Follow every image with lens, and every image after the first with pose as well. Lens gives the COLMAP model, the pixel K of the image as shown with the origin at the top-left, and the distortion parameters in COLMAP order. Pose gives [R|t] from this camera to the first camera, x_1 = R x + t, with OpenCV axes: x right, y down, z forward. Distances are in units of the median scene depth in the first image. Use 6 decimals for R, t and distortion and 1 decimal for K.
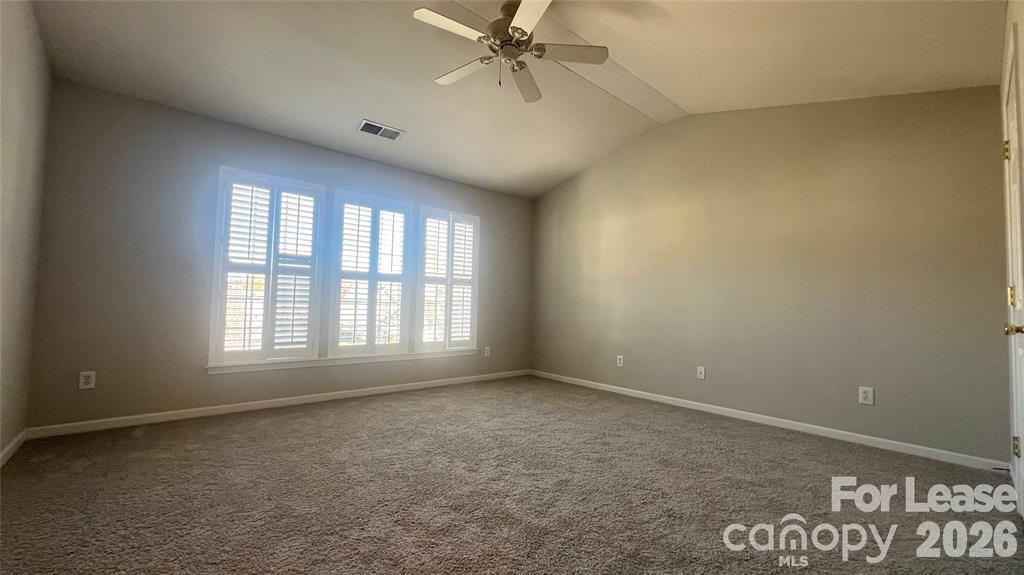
lens RADIAL K [[410.9, 0, 512.0], [0, 410.9, 287.5], [0, 0, 1]] dist [-0.001289, -0.000274]
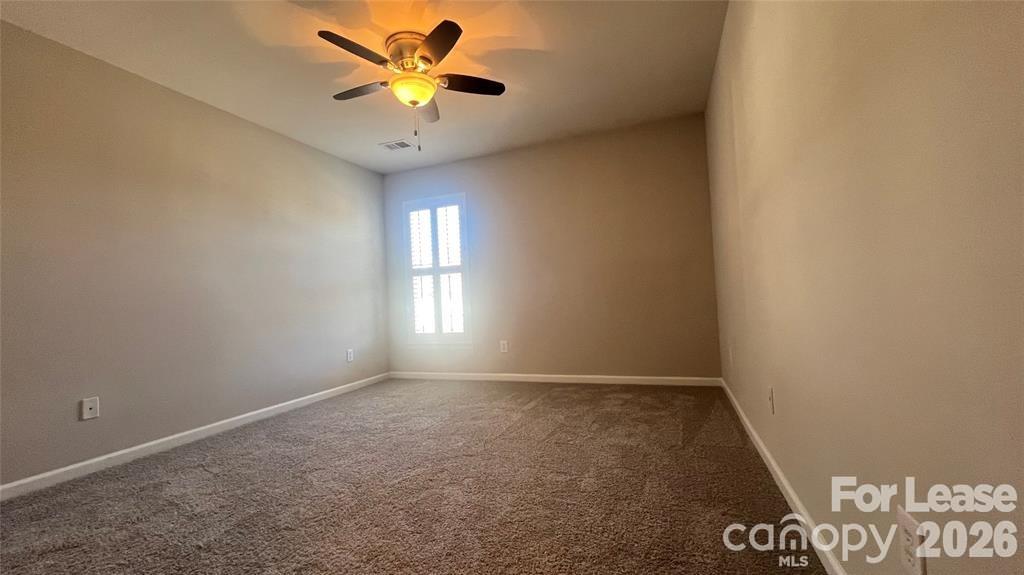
lens RADIAL K [[410.9, 0, 512.0], [0, 410.9, 287.5], [0, 0, 1]] dist [-0.001289, -0.000274]
pose [[0.469898, -0.054608, -0.881030, 0.719832], [0.104163, 0.994542, -0.006088, 0.044903], [0.876553, -0.088910, 0.473021, 0.654547]]
